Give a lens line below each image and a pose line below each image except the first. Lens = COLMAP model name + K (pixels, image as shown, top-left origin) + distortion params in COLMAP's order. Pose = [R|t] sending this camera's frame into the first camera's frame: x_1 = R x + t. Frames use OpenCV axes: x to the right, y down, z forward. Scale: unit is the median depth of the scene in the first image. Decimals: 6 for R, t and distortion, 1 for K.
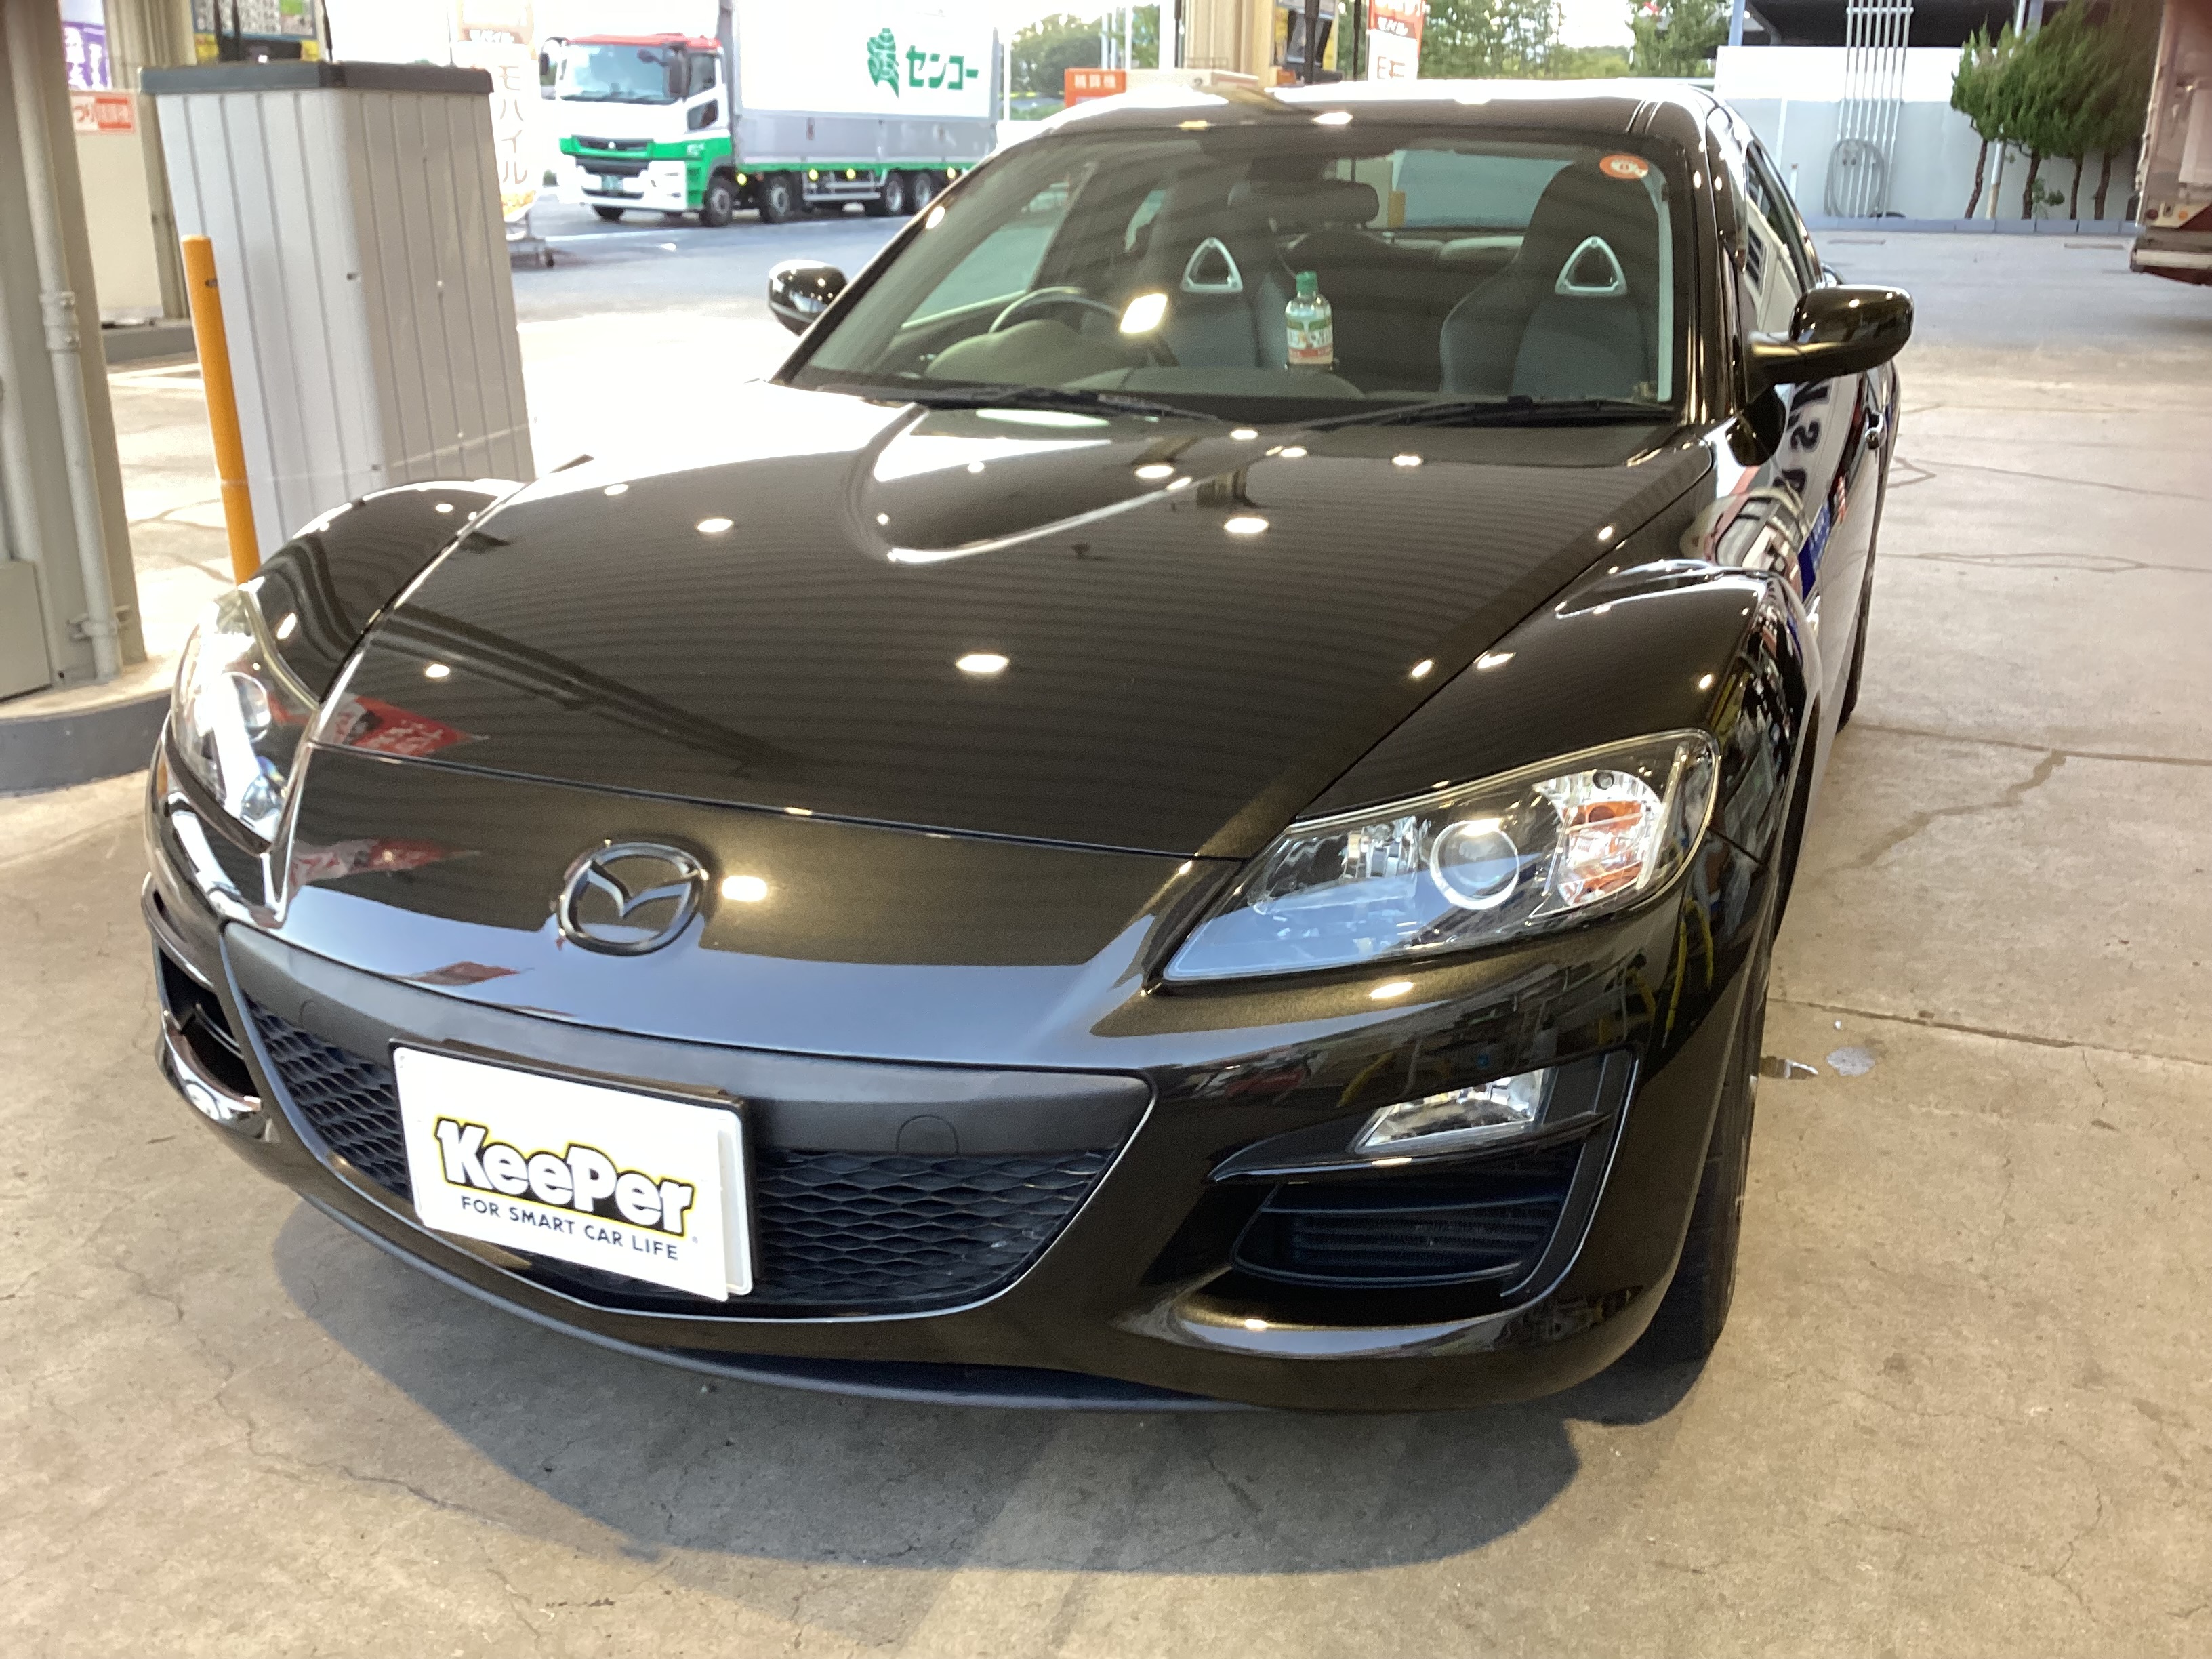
lens RADIAL K [[1999.7, 0, 1100.4], [0, 1999.7, 839.4], [0, 0, 1]] dist [0.047274, -0.097270]
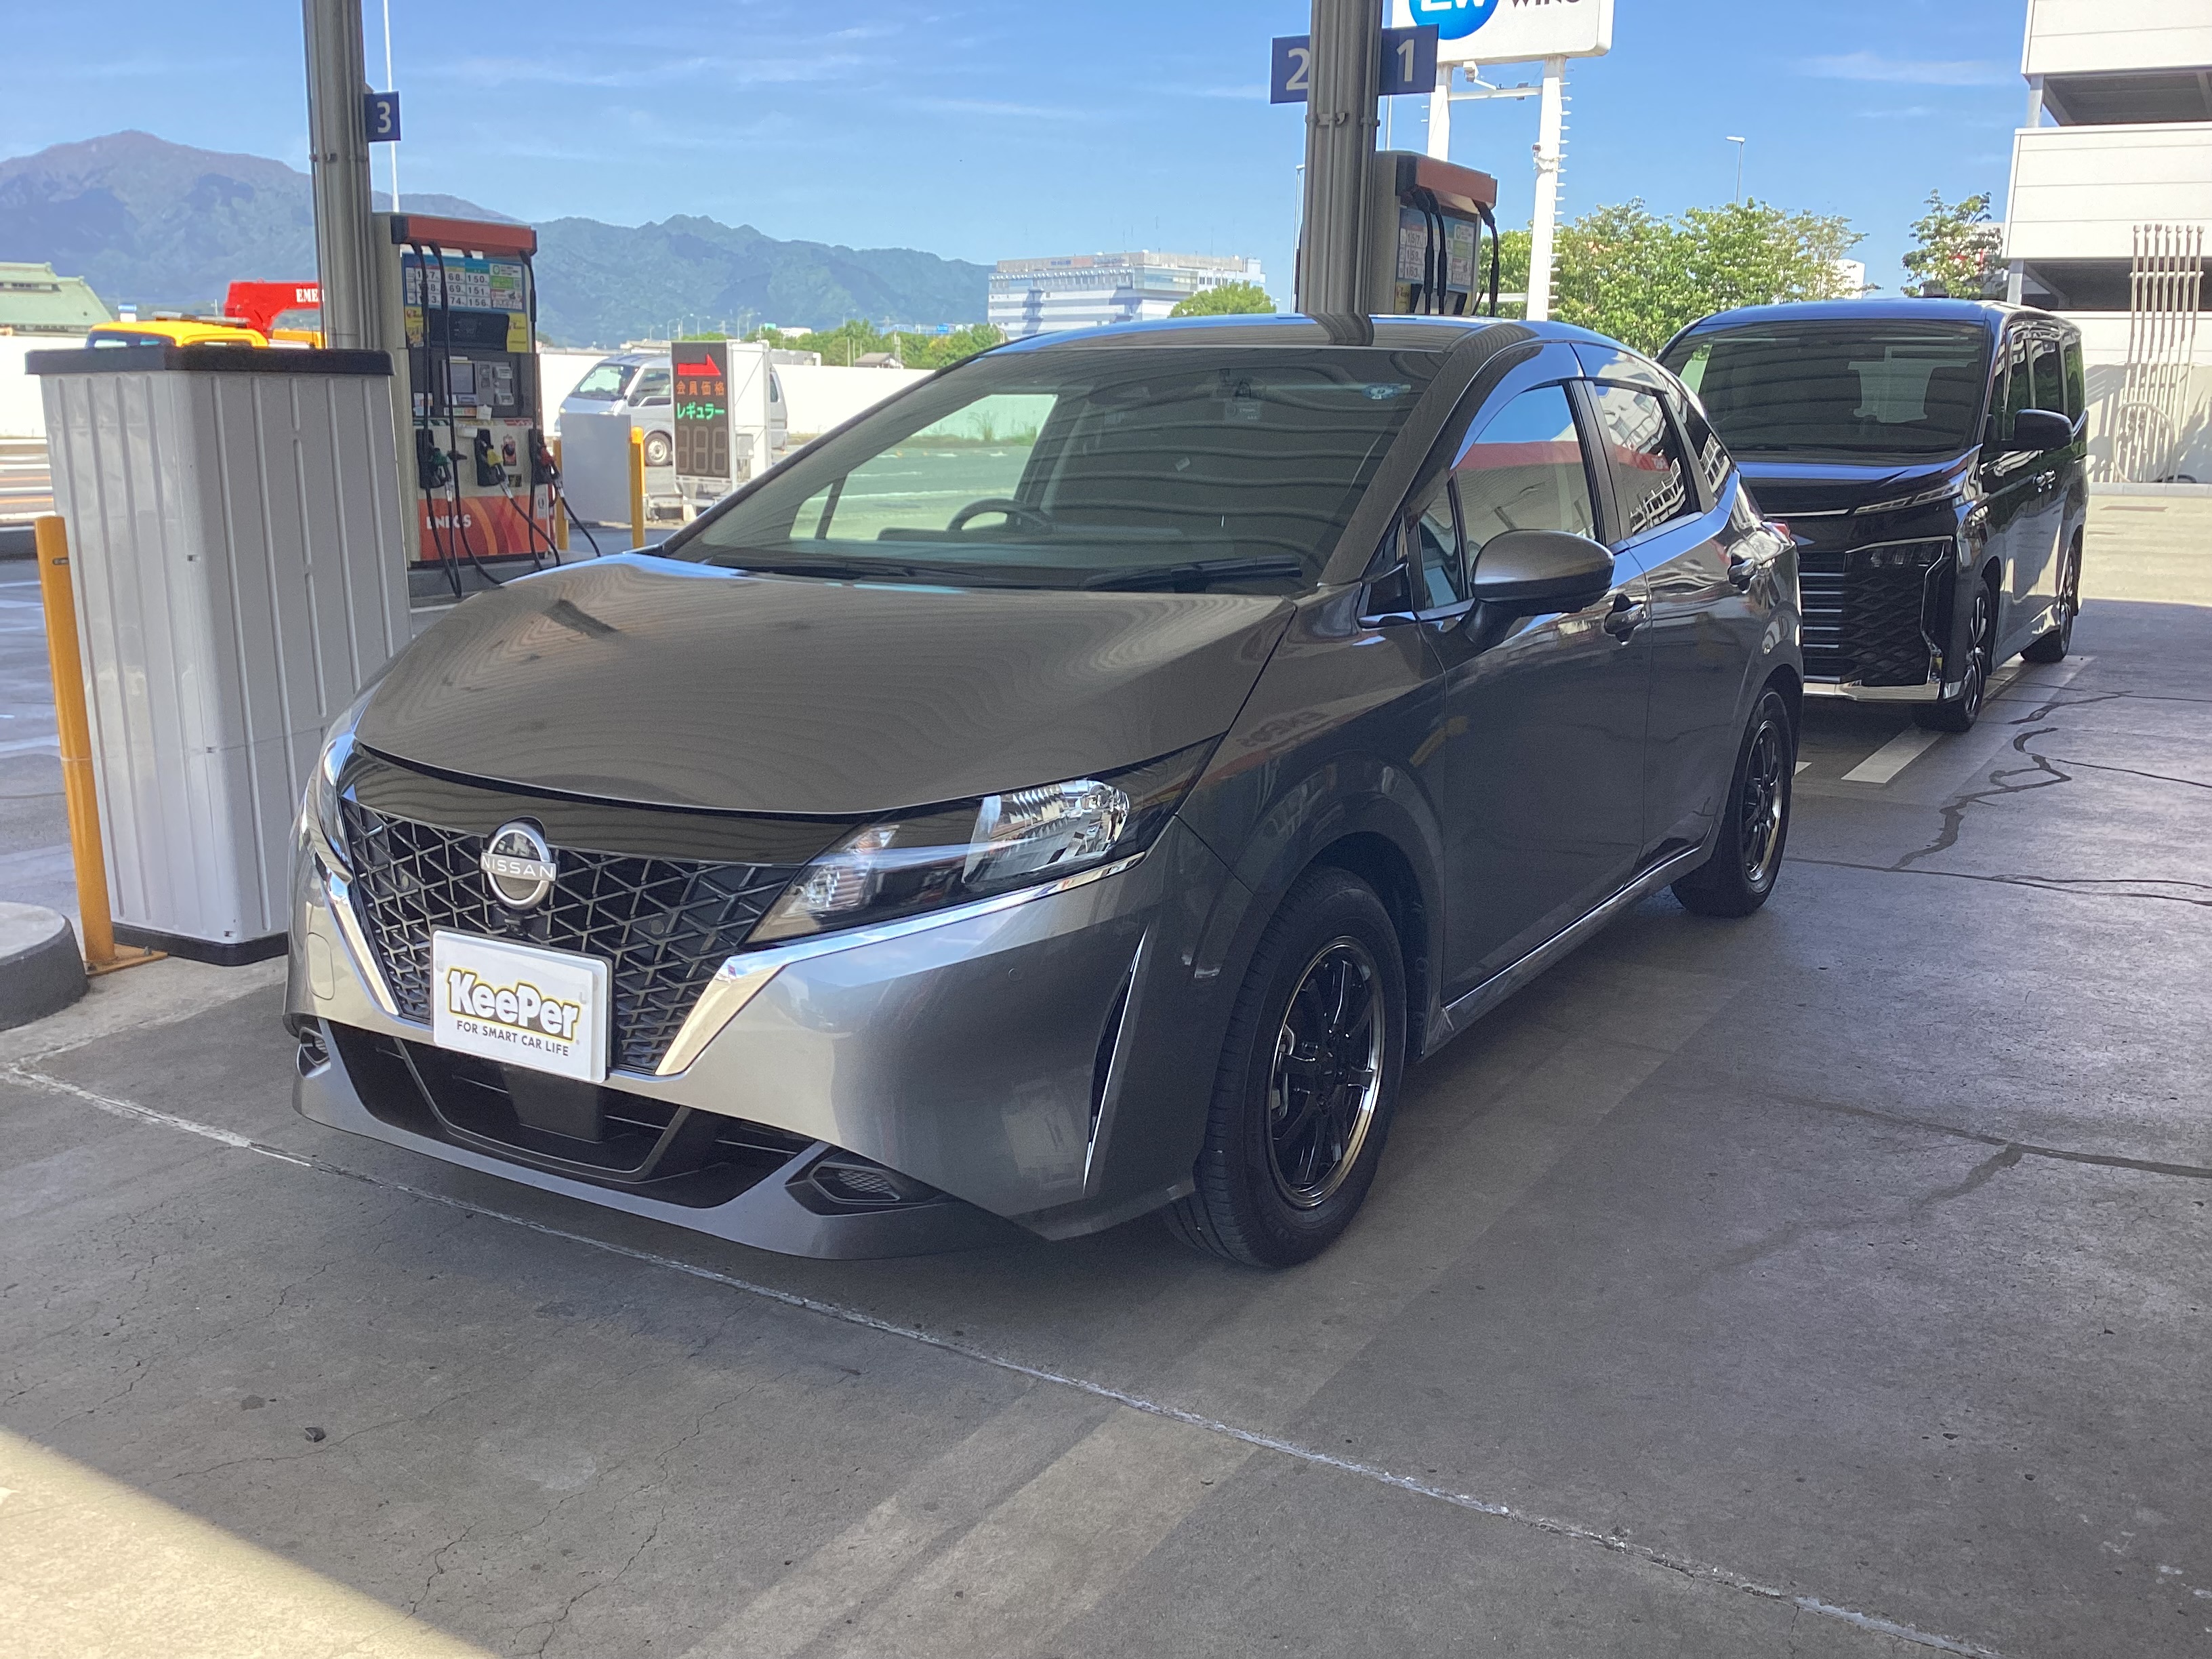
lens RADIAL K [[1999.7, 0, 1106.3], [0, 1999.7, 823.0], [0, 0, 1]] dist [0.047274, -0.097270]
pose [[0.989495, 0.032363, -0.140897, 0.186302], [-0.049913, 0.991167, -0.122865, -0.047146], [0.135676, 0.128607, 0.982371, 0.102406]]
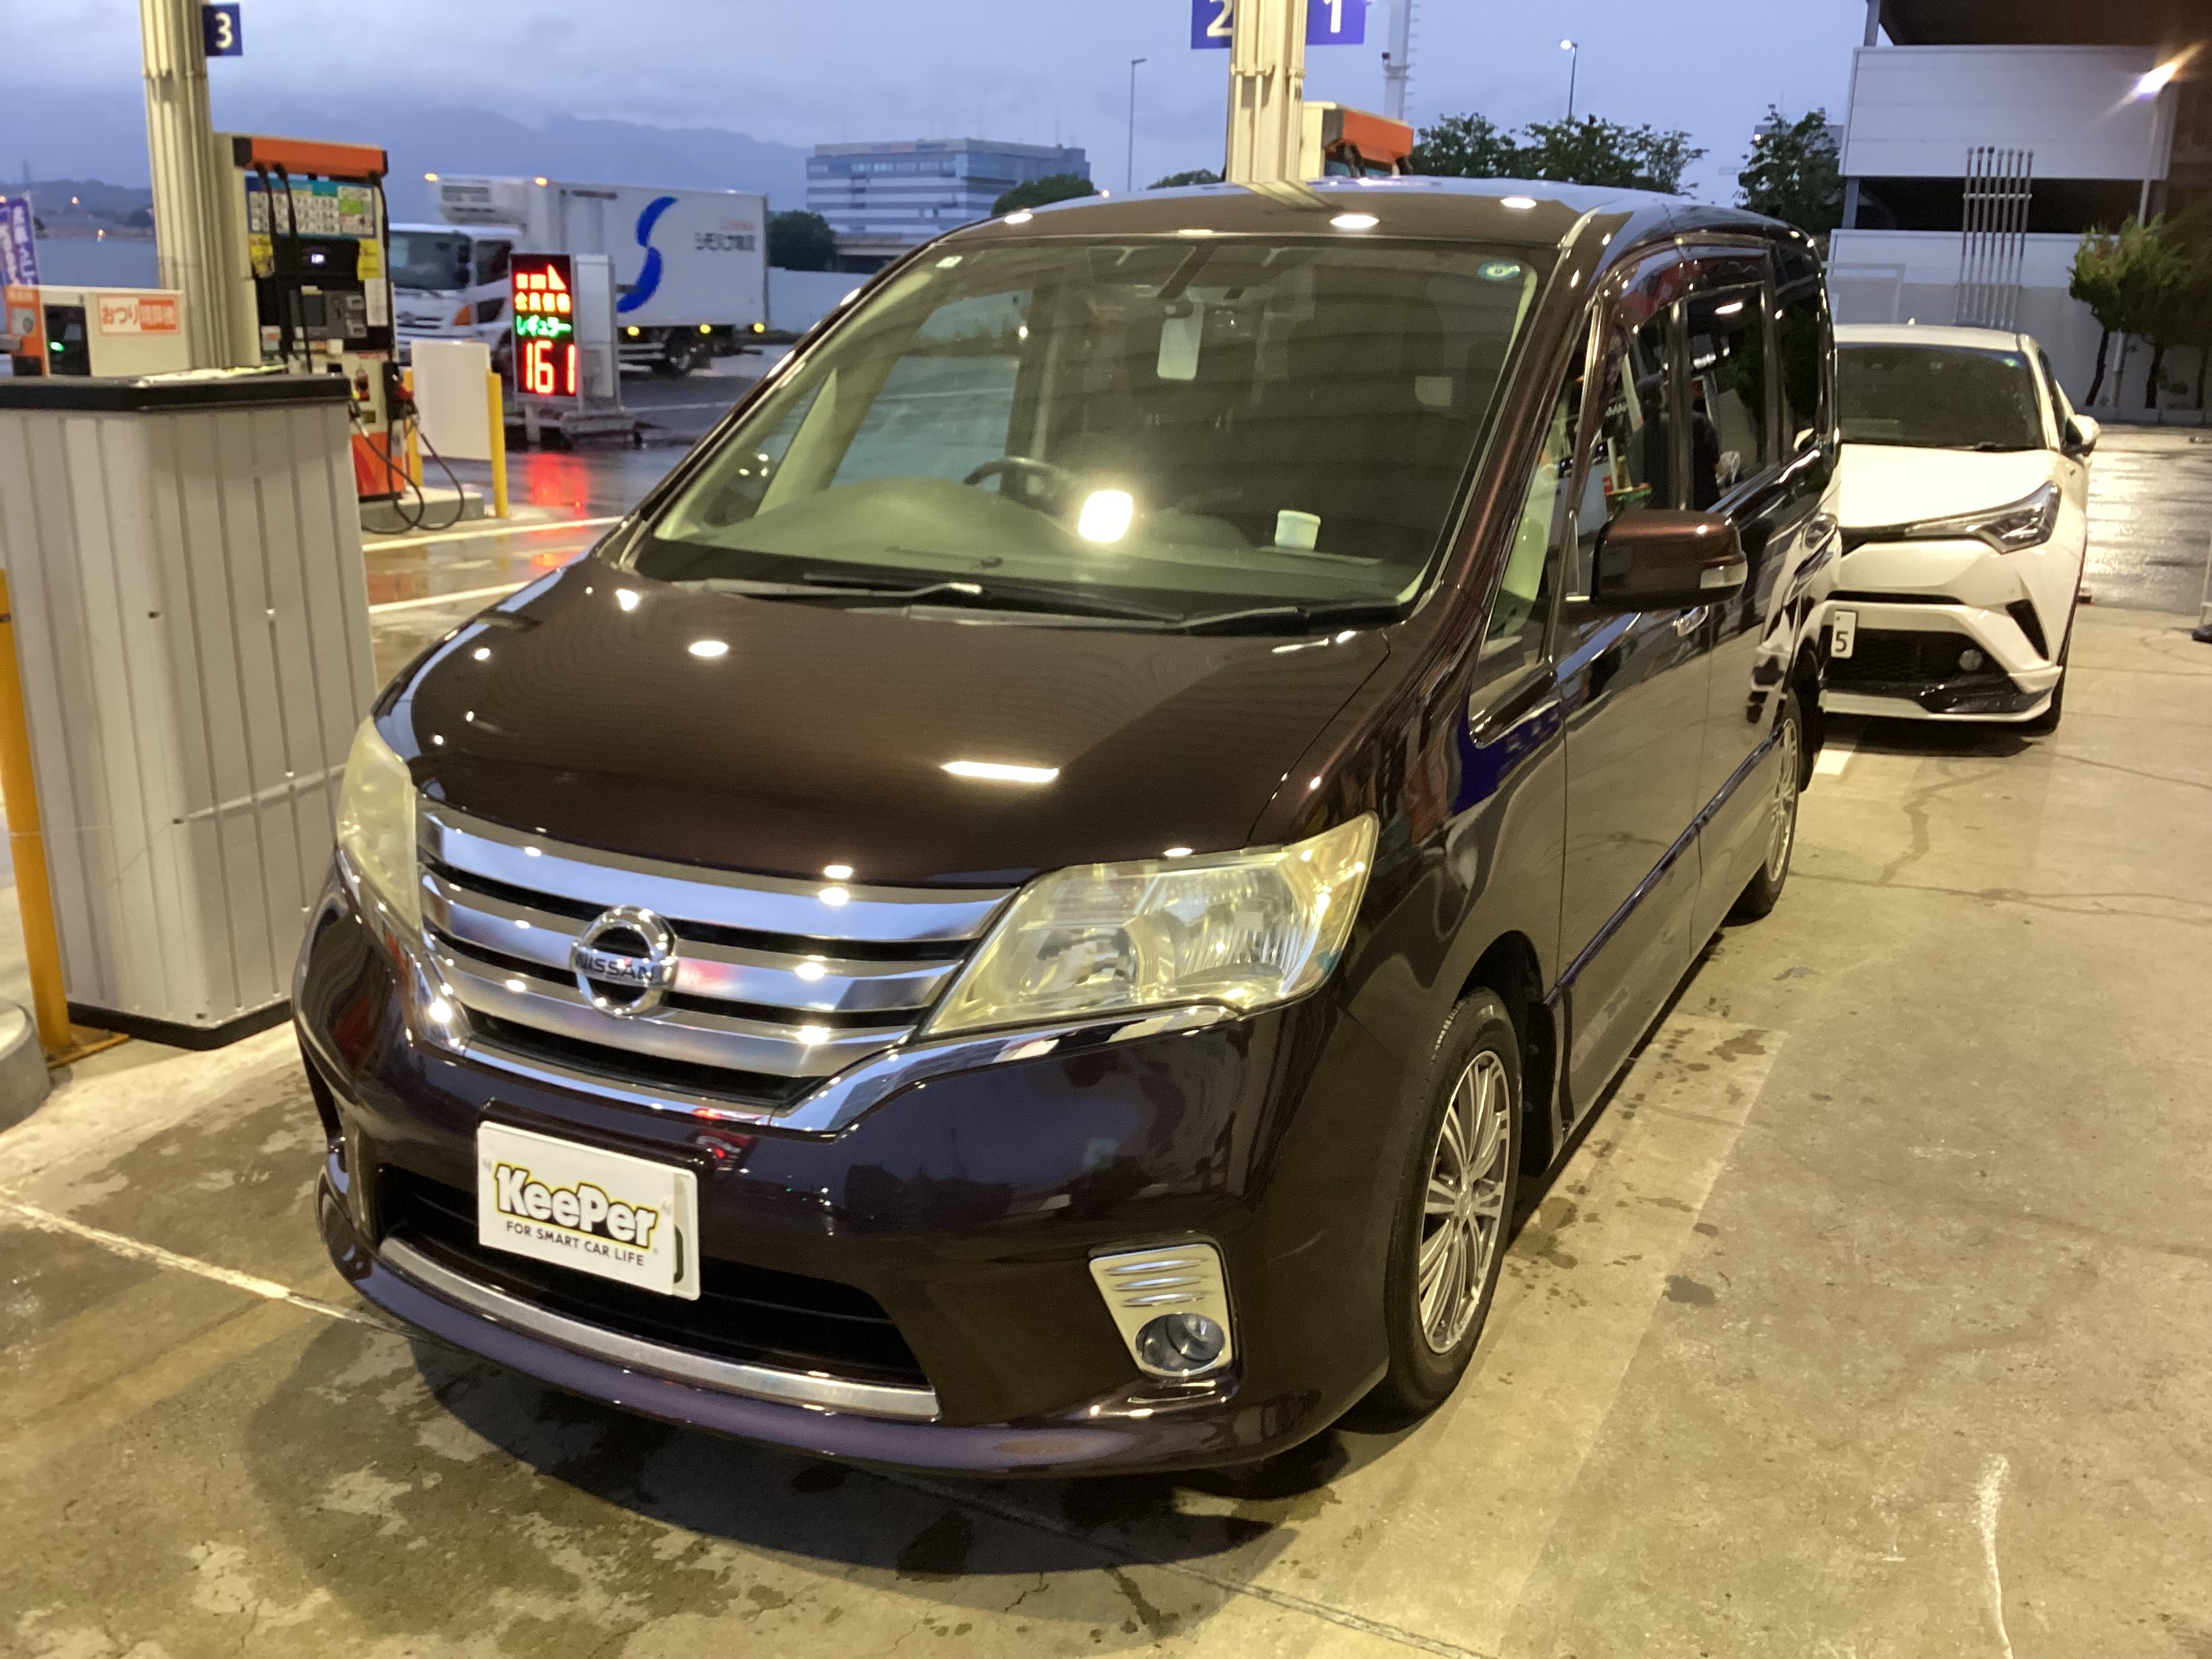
lens RADIAL K [[1999.7, 0, 1103.0], [0, 1999.7, 827.3], [0, 0, 1]] dist [0.047274, -0.097270]
pose [[0.998092, 0.027716, -0.055180, 0.089061], [-0.031743, 0.996791, -0.073491, -0.118110], [0.052967, 0.075102, 0.995768, 0.123644]]
